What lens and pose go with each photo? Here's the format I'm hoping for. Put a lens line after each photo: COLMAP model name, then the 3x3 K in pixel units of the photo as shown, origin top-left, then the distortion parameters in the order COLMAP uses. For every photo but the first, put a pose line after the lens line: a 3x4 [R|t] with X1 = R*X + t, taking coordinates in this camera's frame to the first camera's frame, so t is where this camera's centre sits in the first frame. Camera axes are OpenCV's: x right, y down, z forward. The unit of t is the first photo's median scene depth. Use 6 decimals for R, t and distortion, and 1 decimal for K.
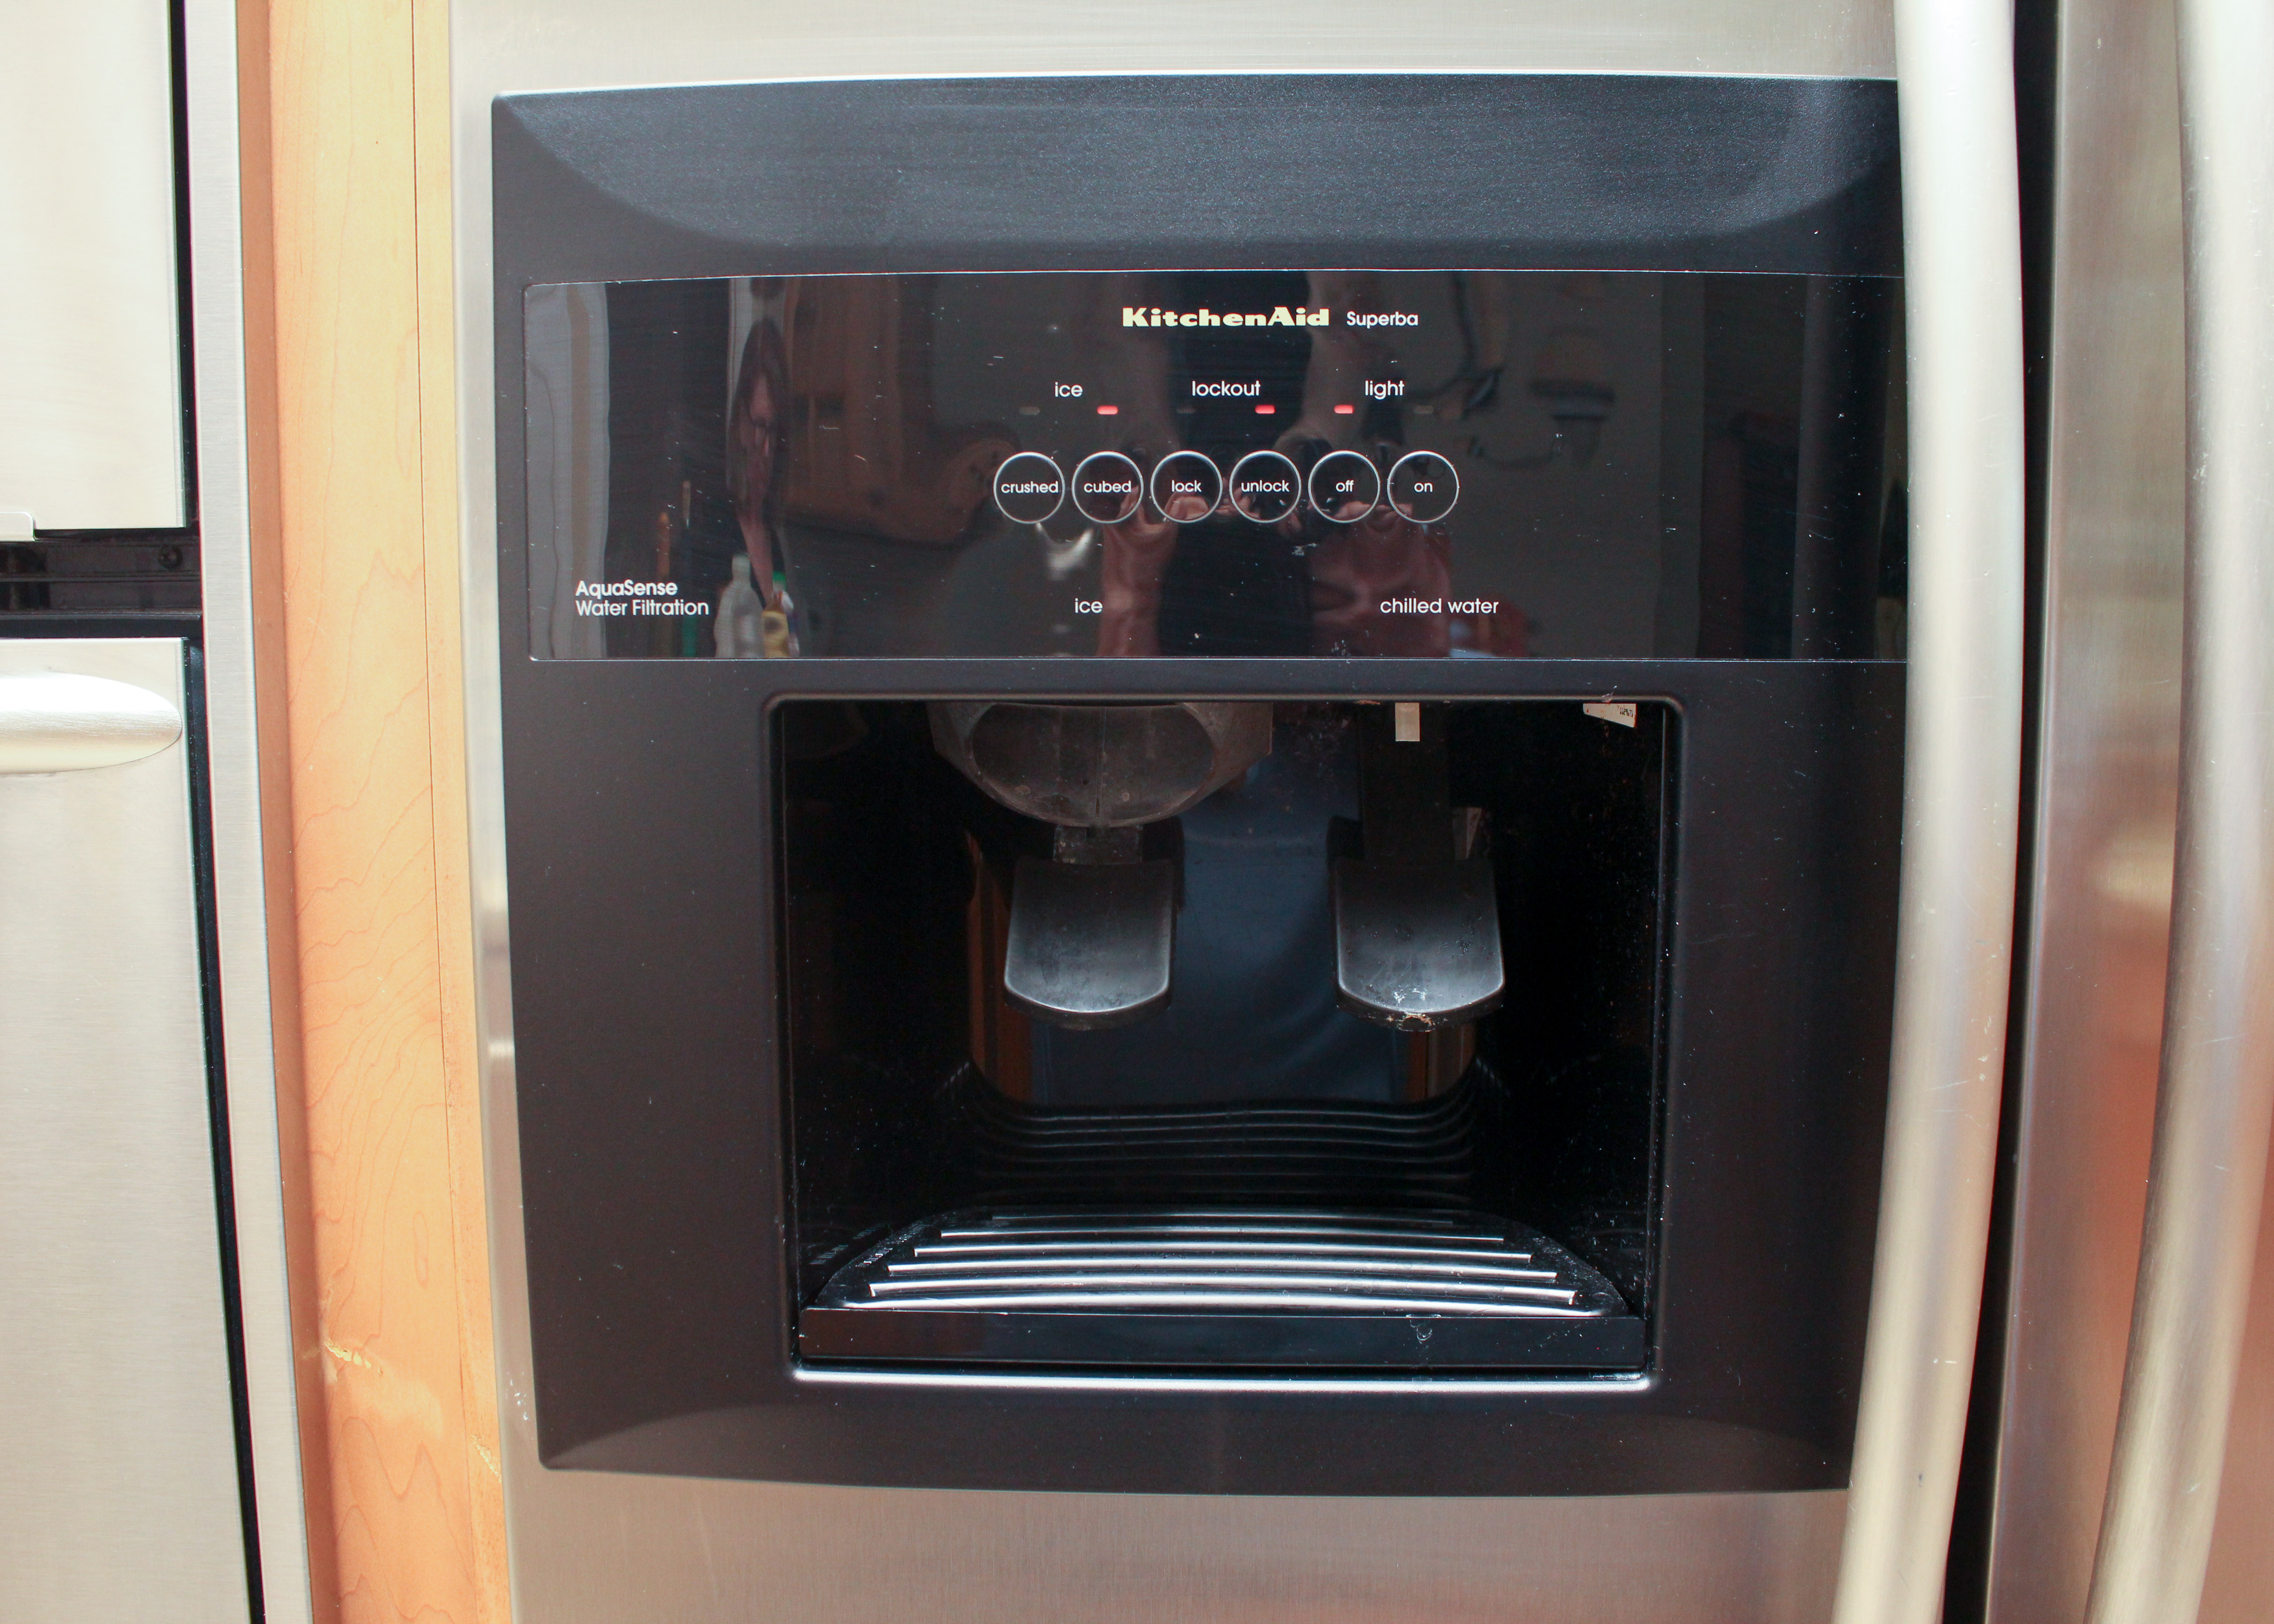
lens RADIAL K [[2048.6, 0, 1138.2], [0, 2048.6, 828.6], [0, 0, 1]] dist [-0.122686, 0.058367]
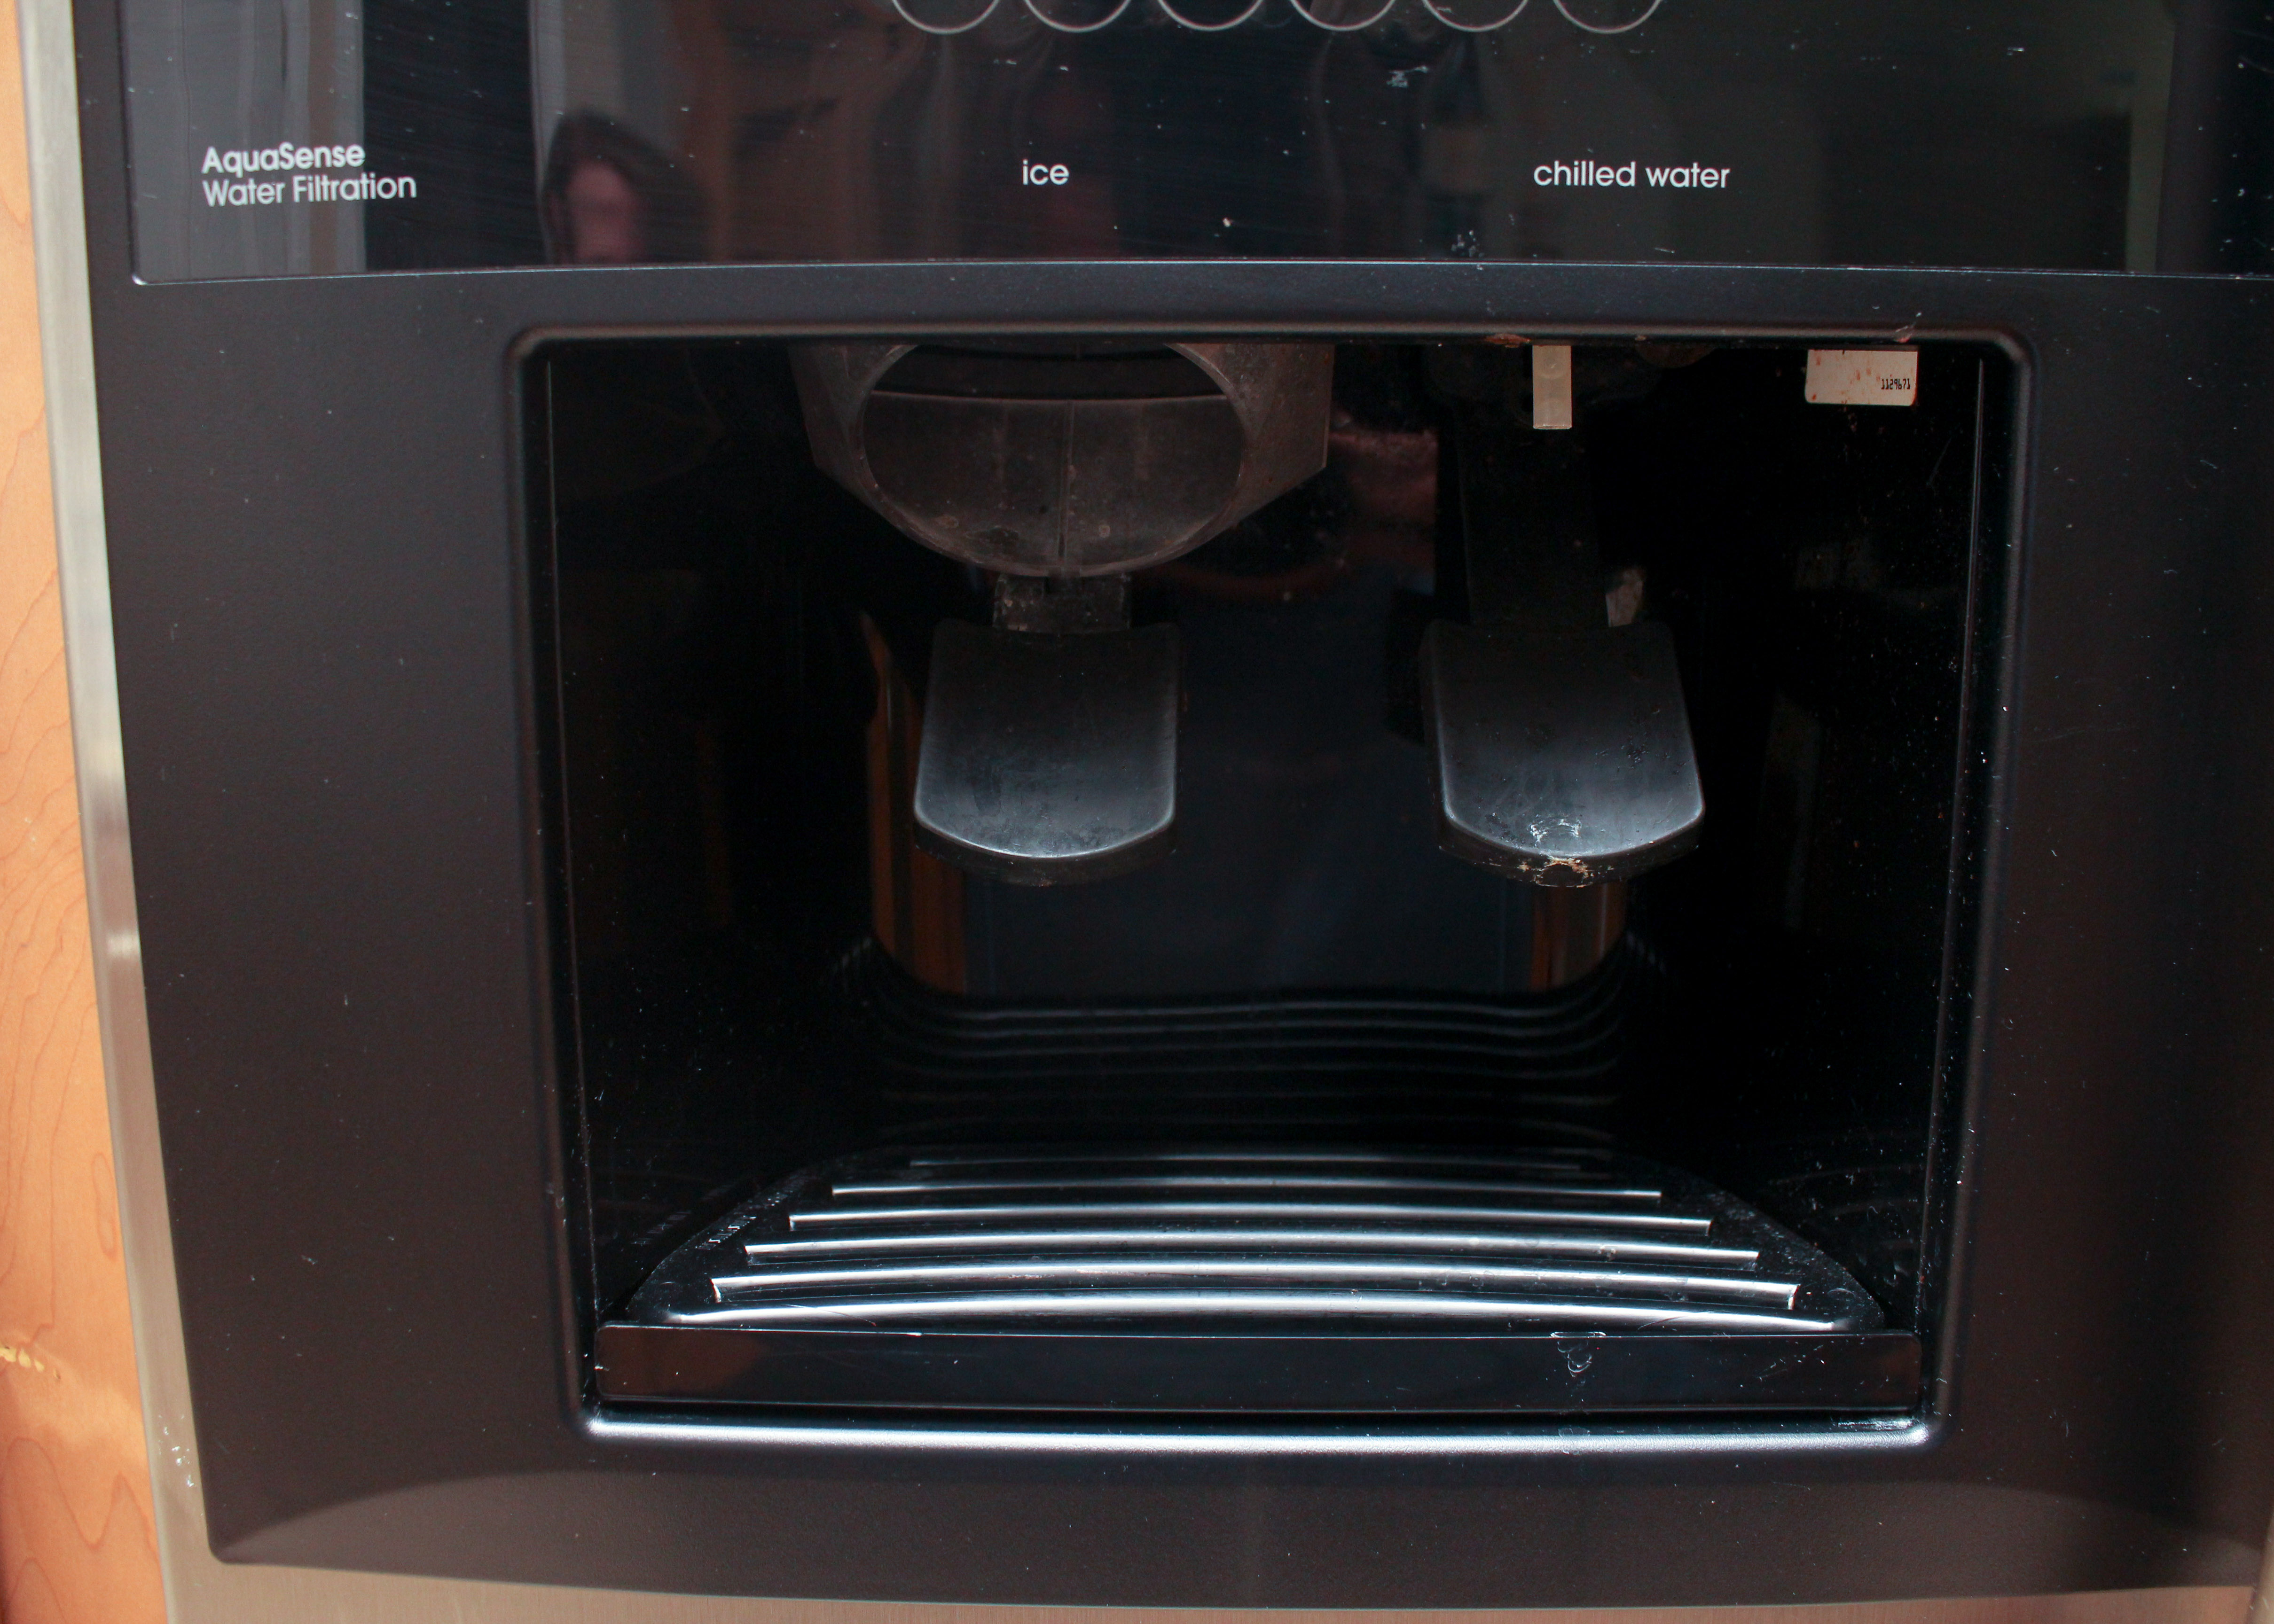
lens RADIAL K [[2048.6, 0, 1135.2], [0, 2048.6, 811.8], [0, 0, 1]] dist [-0.122686, 0.058367]
pose [[0.999864, -0.002111, 0.016359, -0.007676], [0.001278, 0.998711, 0.050735, 0.043853], [-0.016445, -0.050707, 0.998578, 0.370647]]
